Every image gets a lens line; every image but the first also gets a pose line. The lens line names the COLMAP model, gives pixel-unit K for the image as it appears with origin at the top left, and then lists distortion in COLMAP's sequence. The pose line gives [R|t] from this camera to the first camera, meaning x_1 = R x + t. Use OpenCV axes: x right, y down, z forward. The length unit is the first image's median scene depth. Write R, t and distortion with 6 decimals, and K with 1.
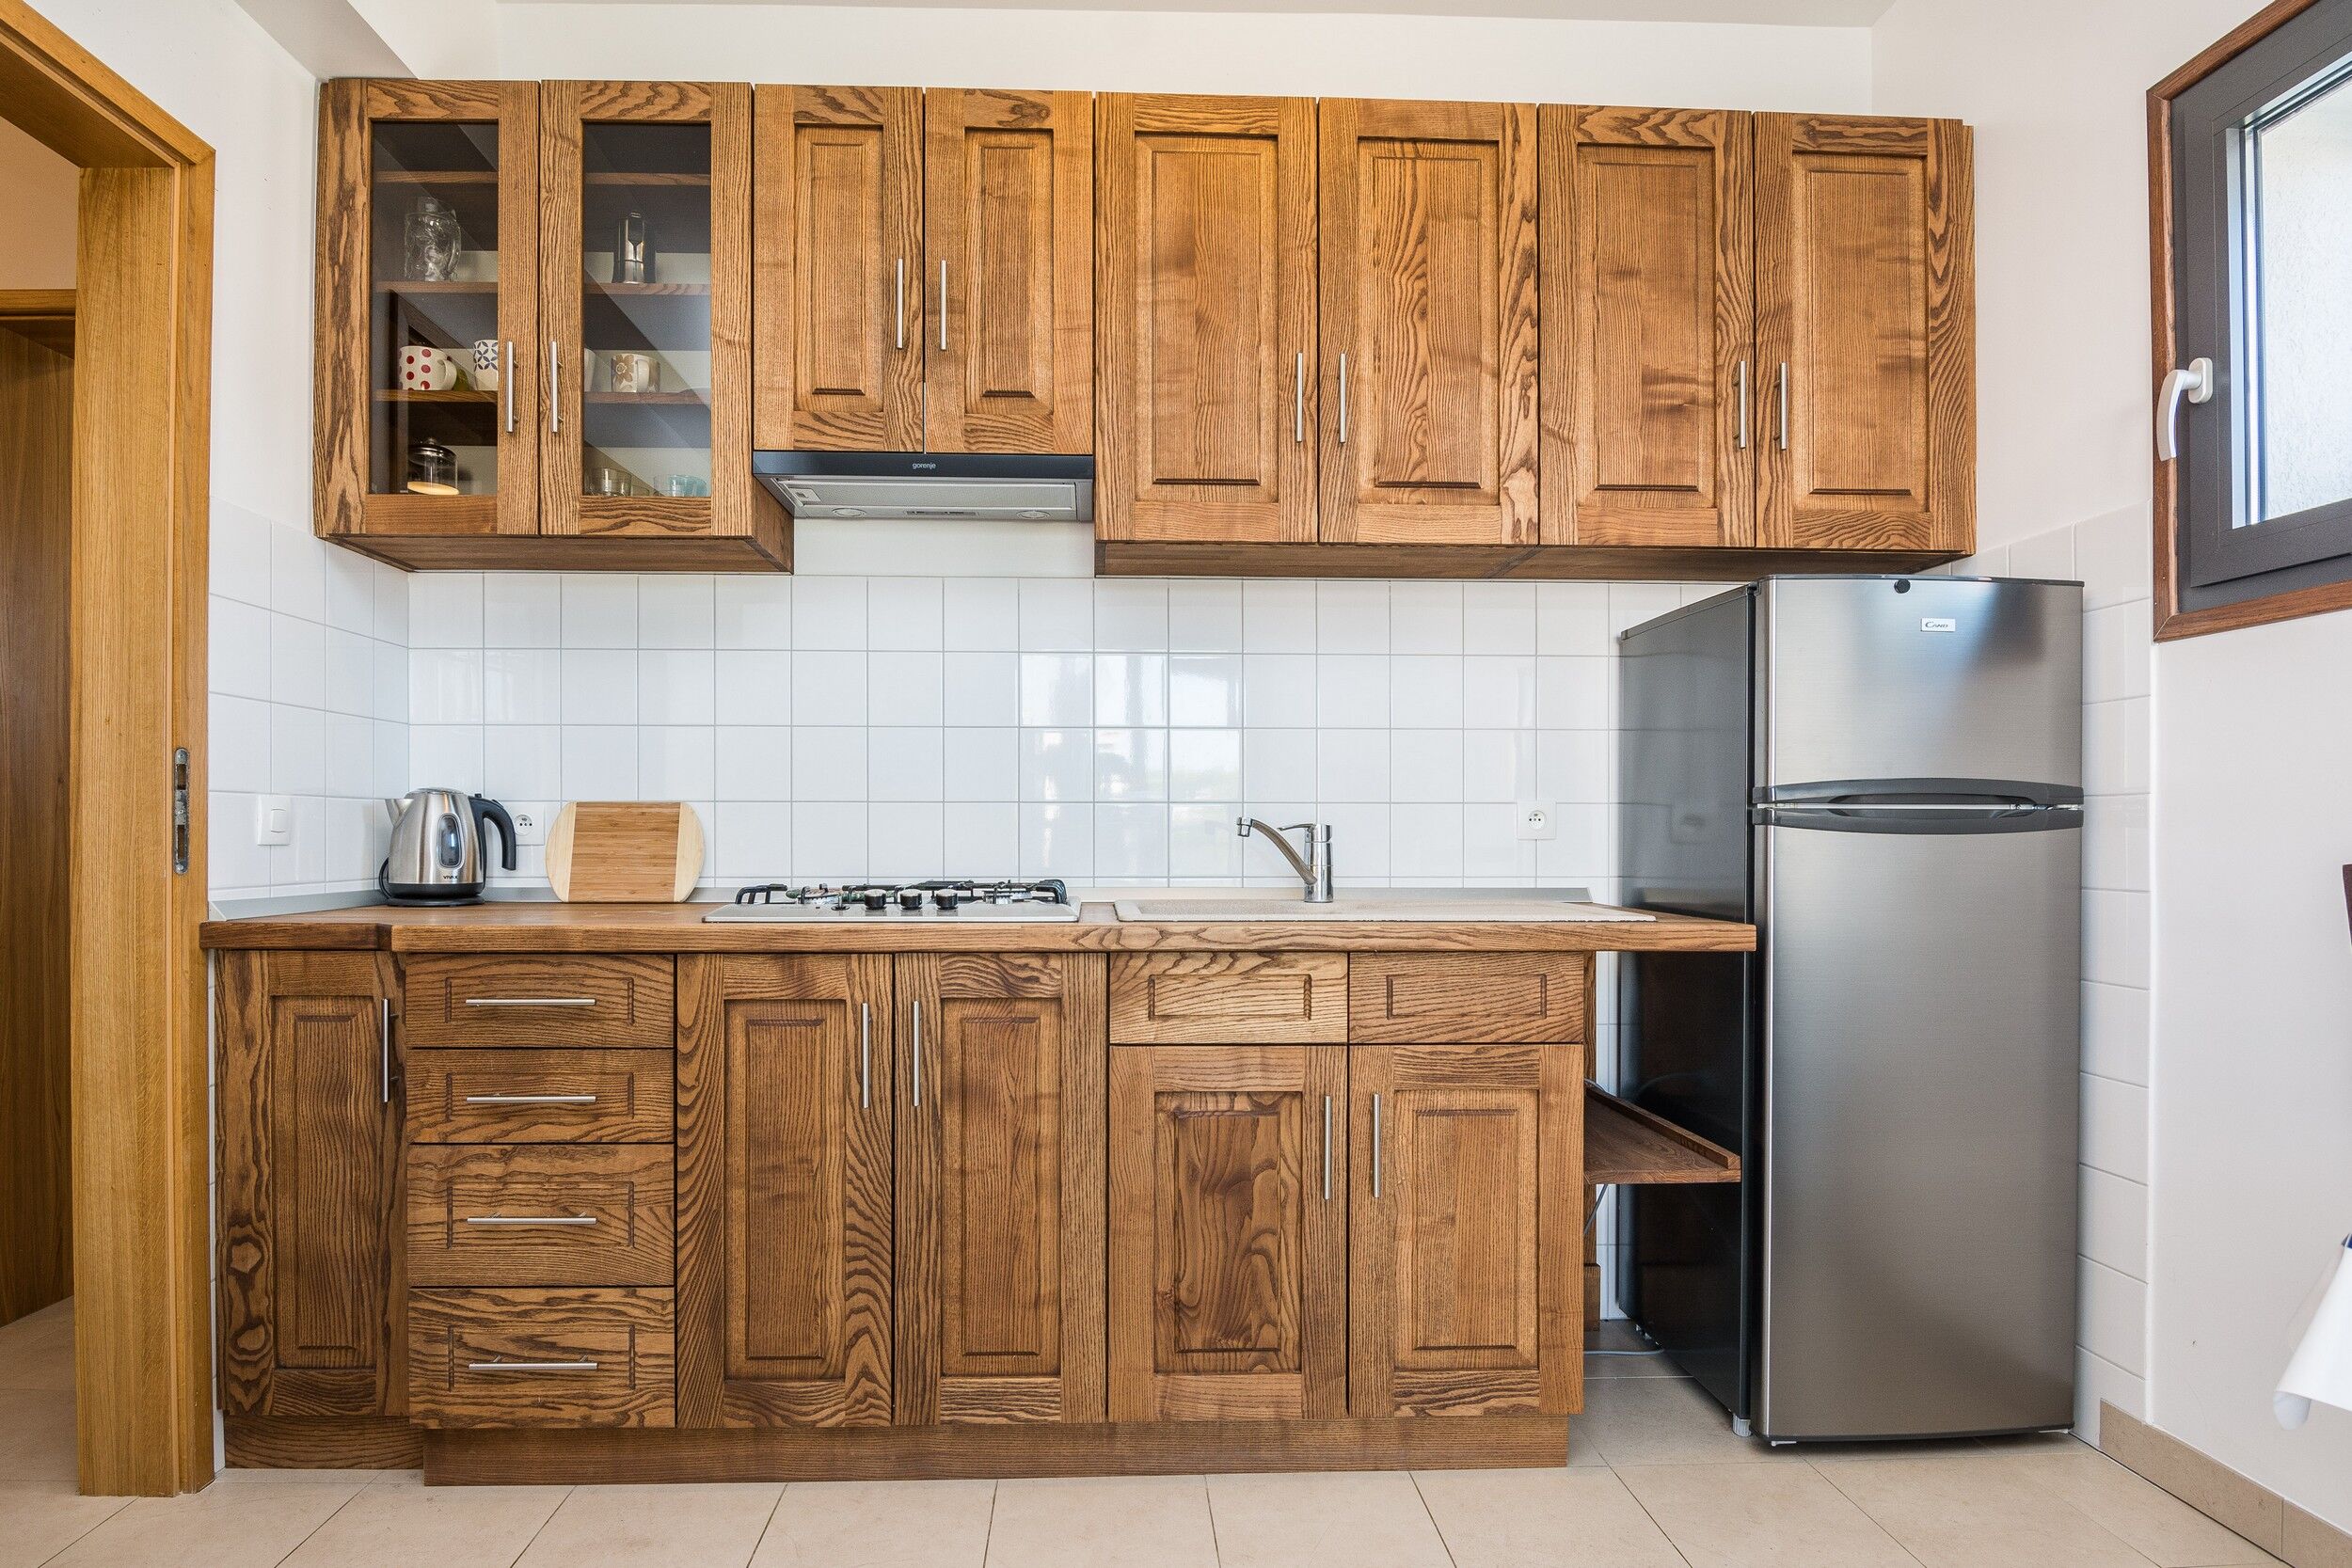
lens RADIAL K [[1472.7, 0, 1175.5], [0, 1472.7, 869.1], [0, 0, 1]] dist [-0.005386, -0.033672]
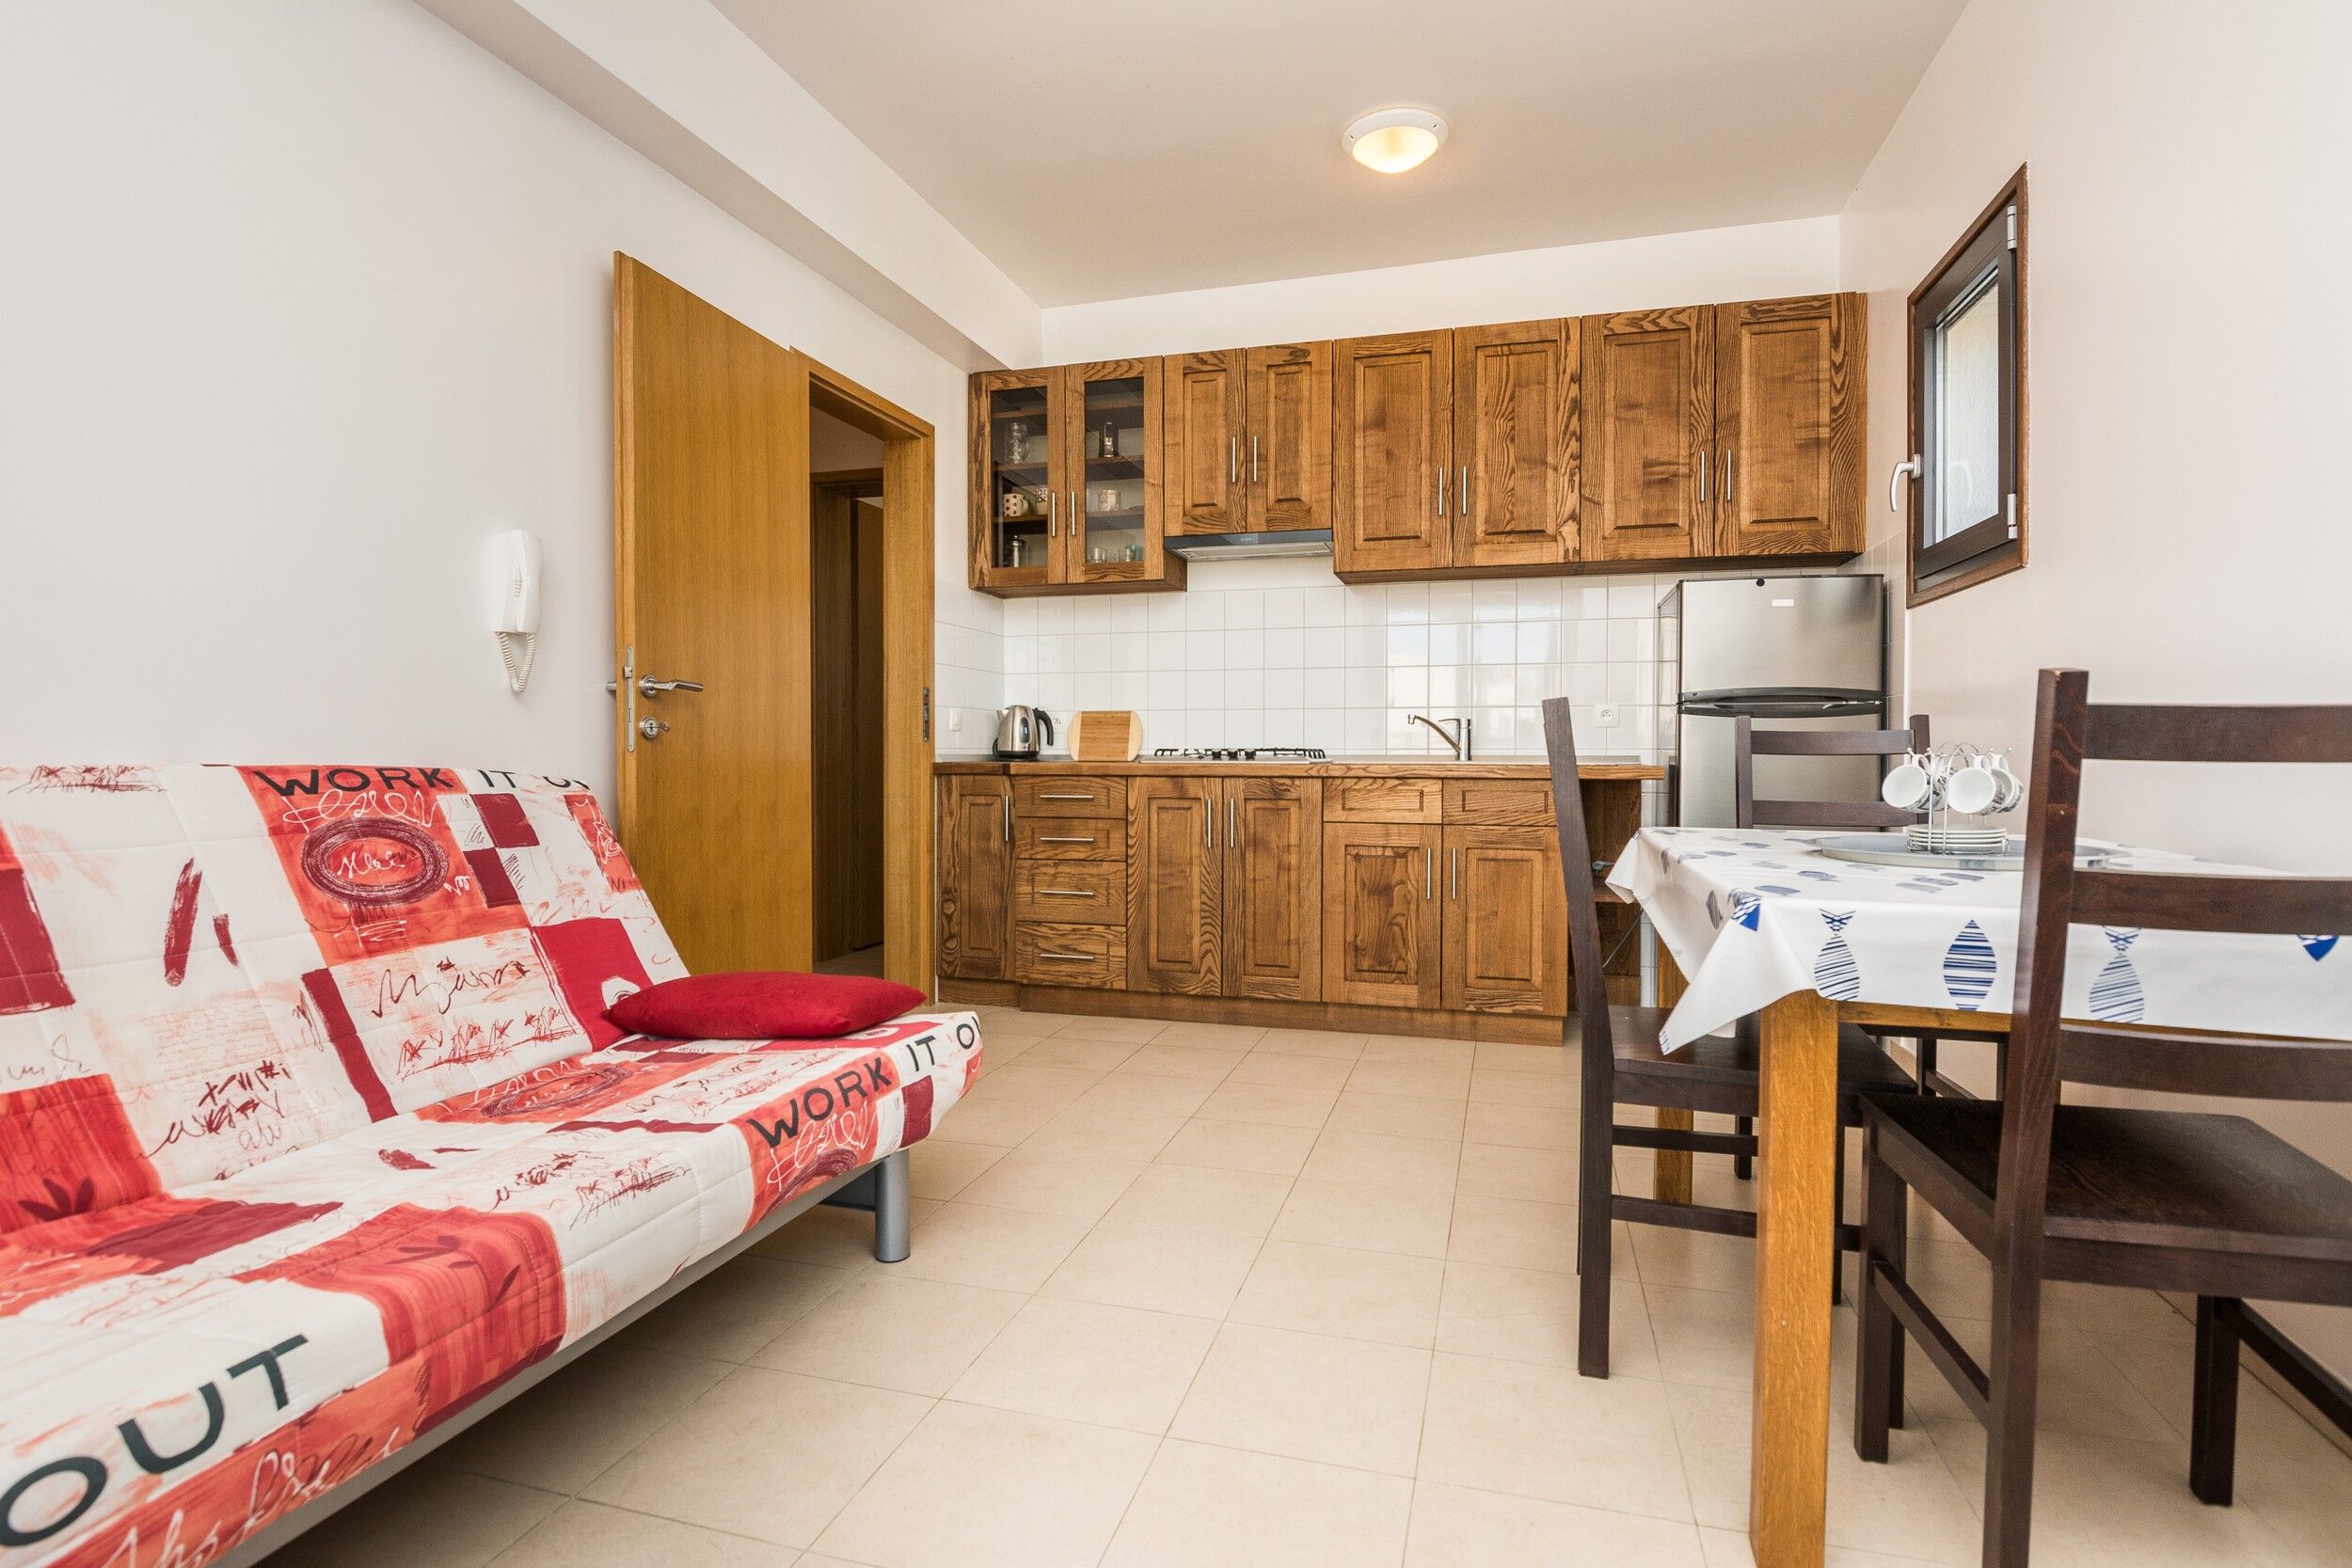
lens RADIAL K [[1180.6, 0, 1186.5], [0, 1180.6, 793.6], [0, 0, 1]] dist [-0.023129, -0.000649]
pose [[0.959524, 0.006926, -0.281541, 0.201943], [-0.001941, 0.999836, 0.017982, 0.041691], [0.281619, -0.016707, 0.959381, -0.557489]]
